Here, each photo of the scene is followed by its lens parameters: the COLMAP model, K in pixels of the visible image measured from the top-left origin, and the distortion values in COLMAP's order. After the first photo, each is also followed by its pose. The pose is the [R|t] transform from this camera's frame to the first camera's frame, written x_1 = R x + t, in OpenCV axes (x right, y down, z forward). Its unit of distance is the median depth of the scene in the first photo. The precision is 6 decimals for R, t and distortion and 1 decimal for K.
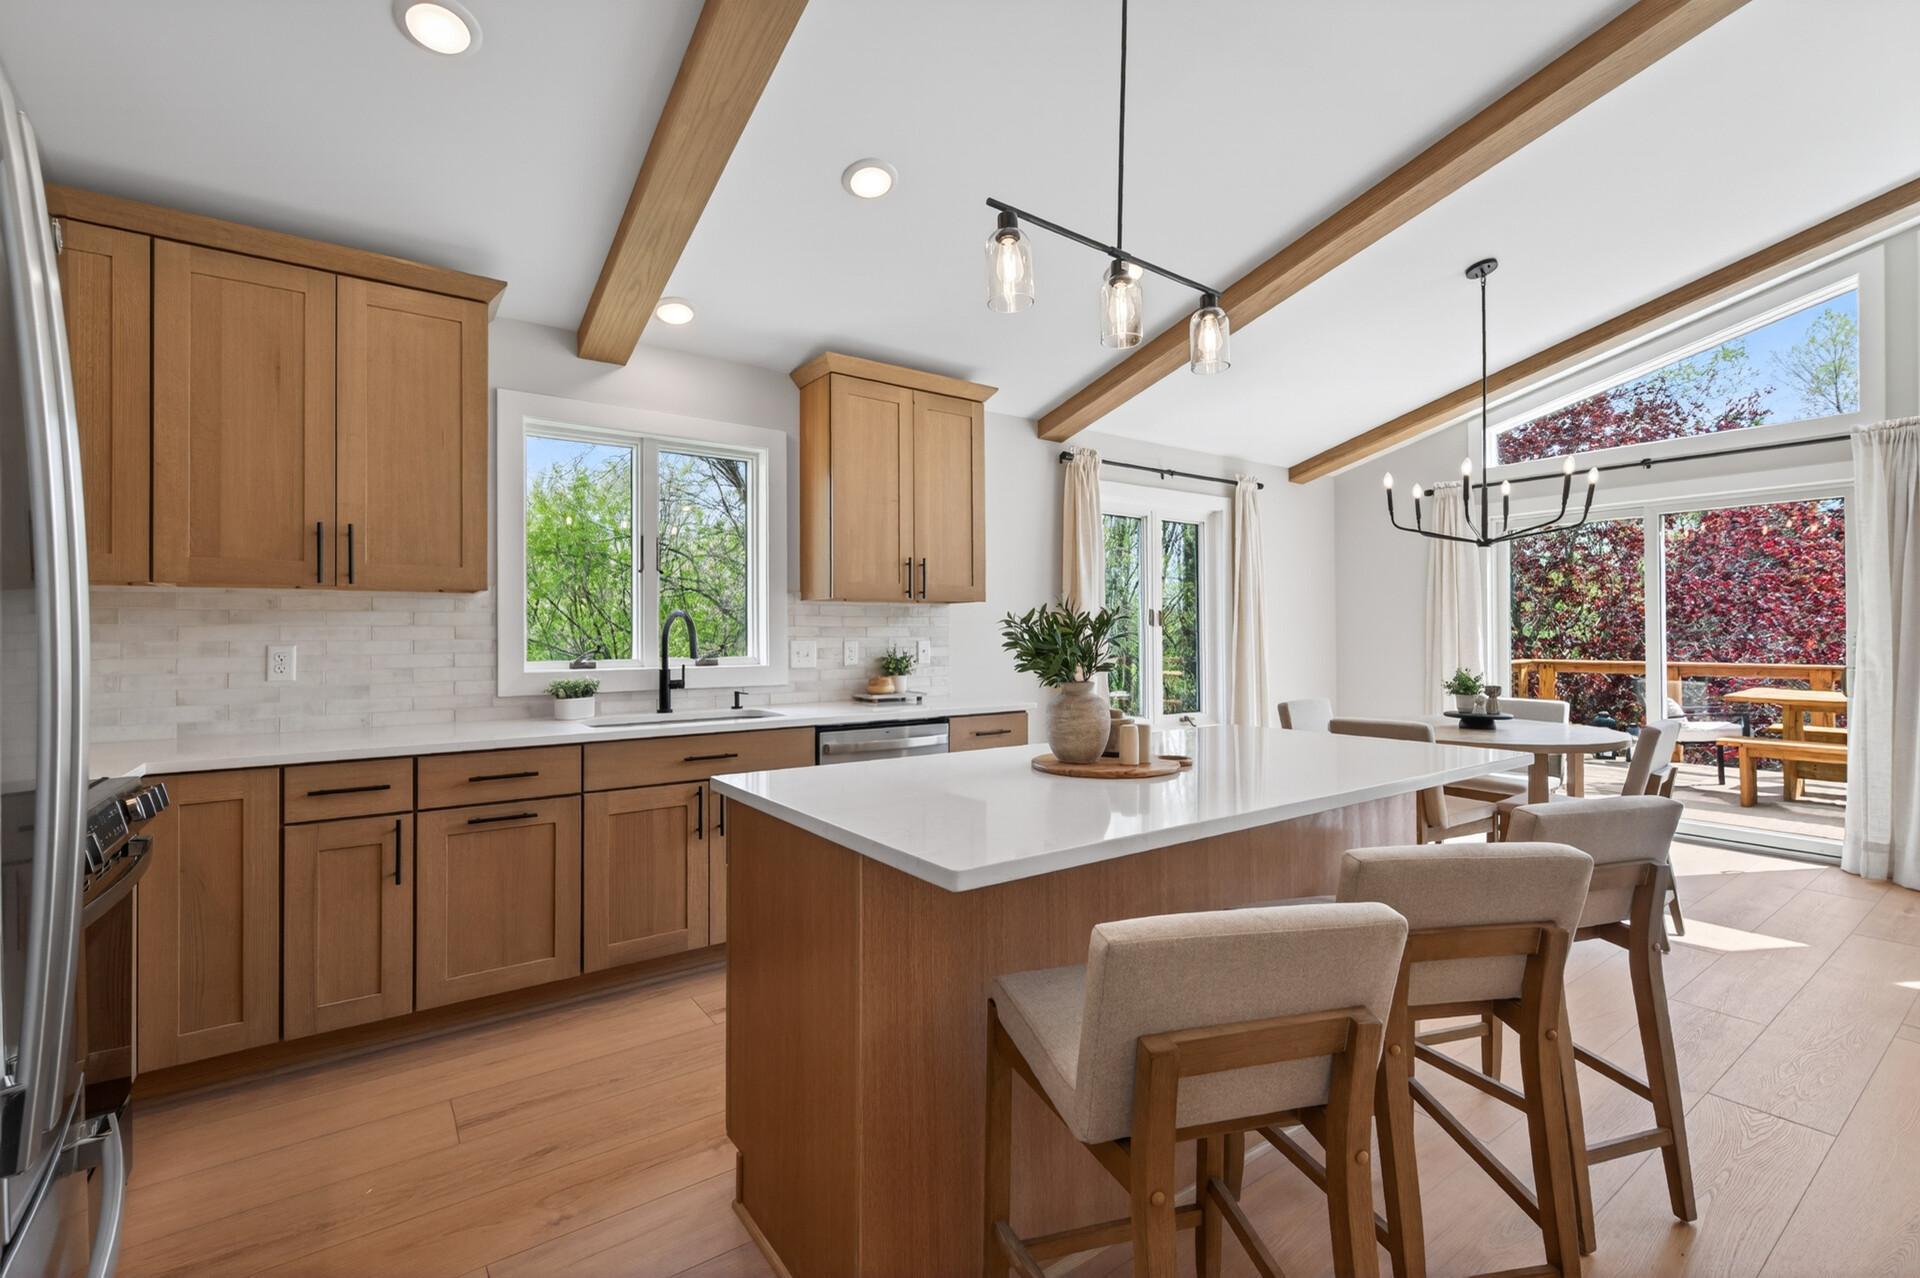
lens RADIAL K [[842.9, 0, 959.3], [0, 842.9, 630.5], [0, 0, 1]] dist [-0.002933, -0.000409]
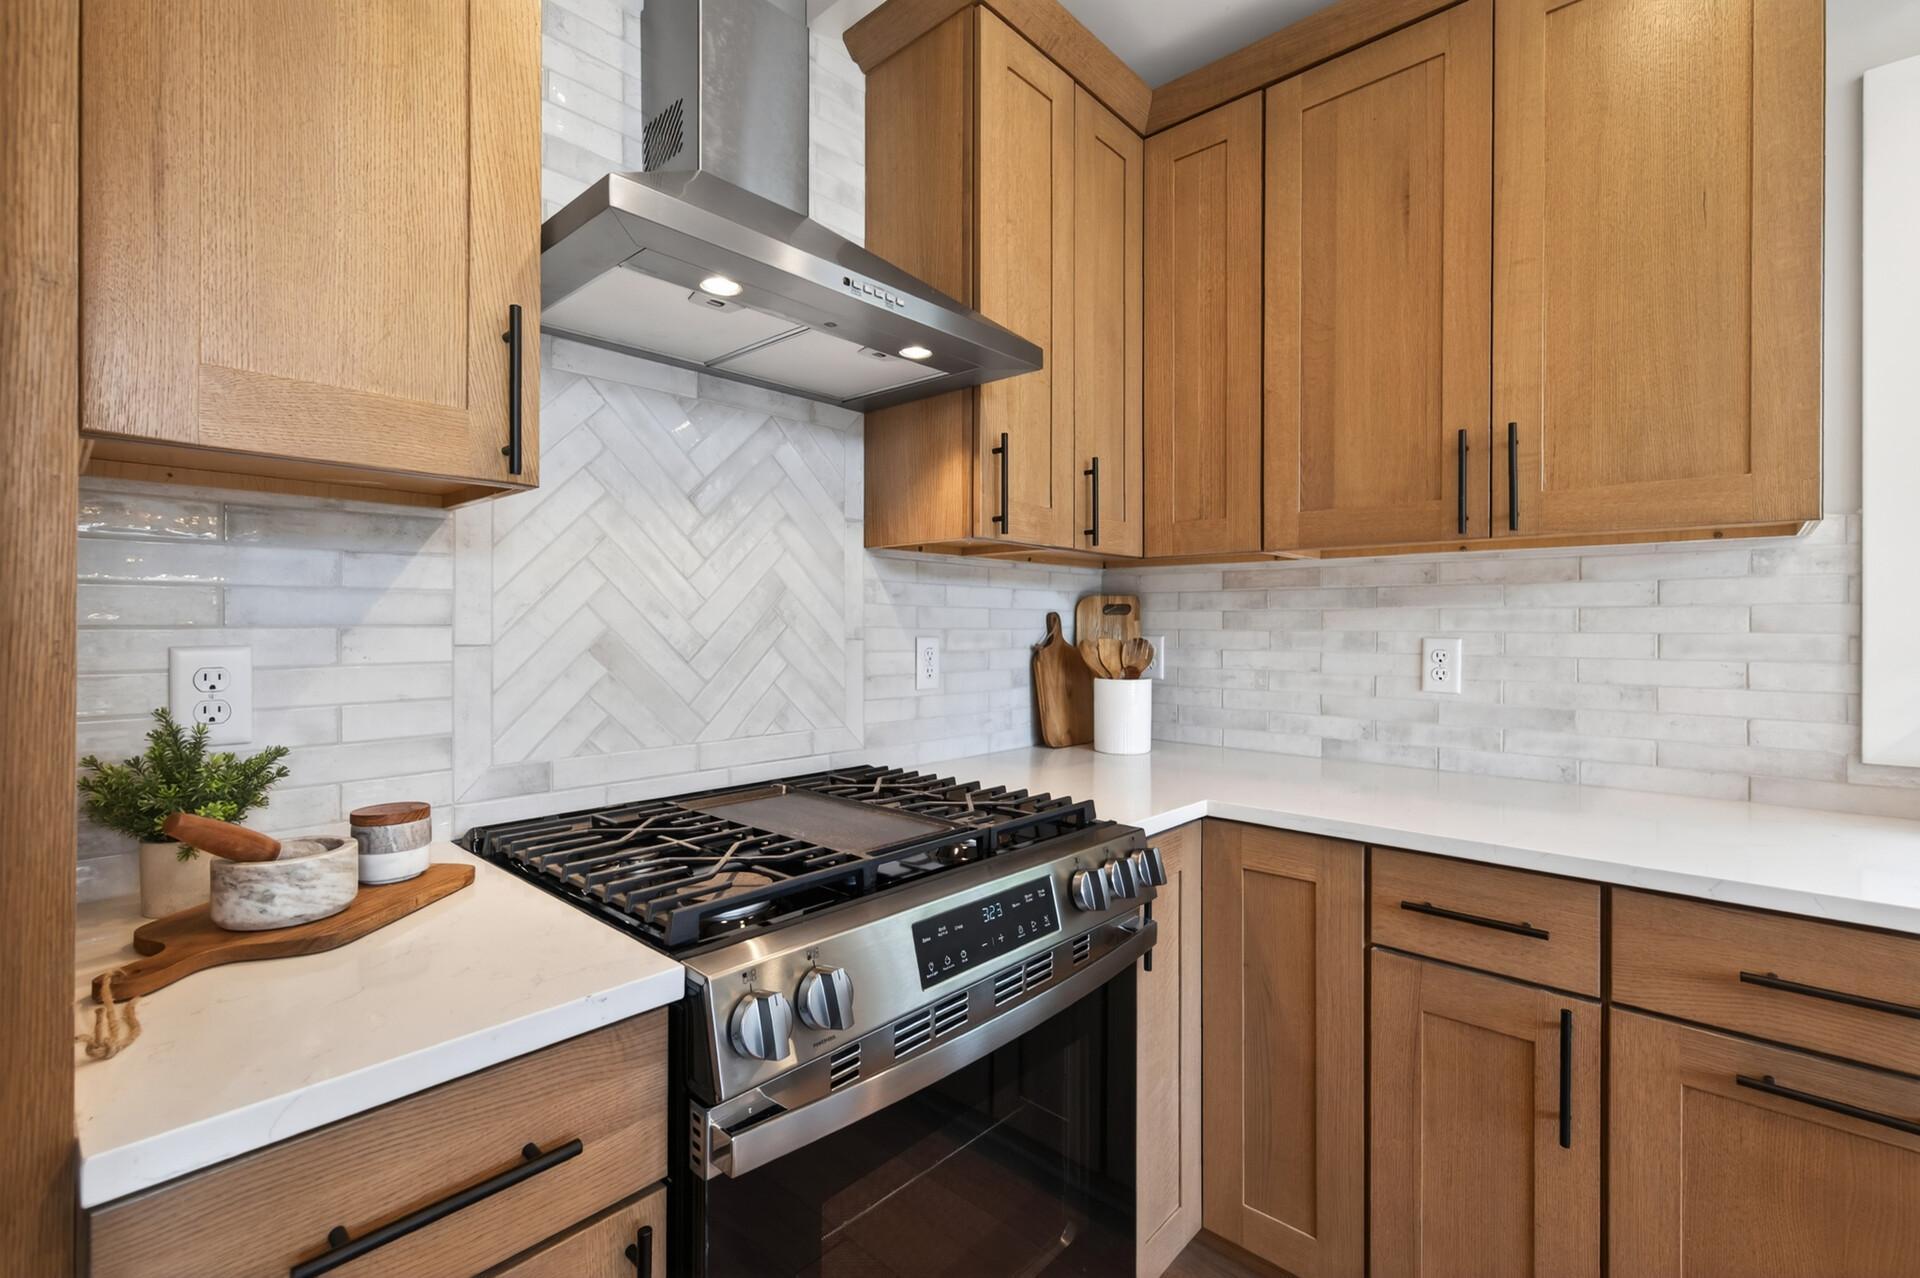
lens RADIAL K [[842.9, 0, 959.3], [0, 842.9, 630.5], [0, 0, 1]] dist [-0.002933, -0.000409]
pose [[0.210556, 0.012774, -0.977498, -0.245932], [0.000742, 0.999912, 0.013226, 0.002560], [0.977582, -0.003510, 0.210528, 0.504608]]
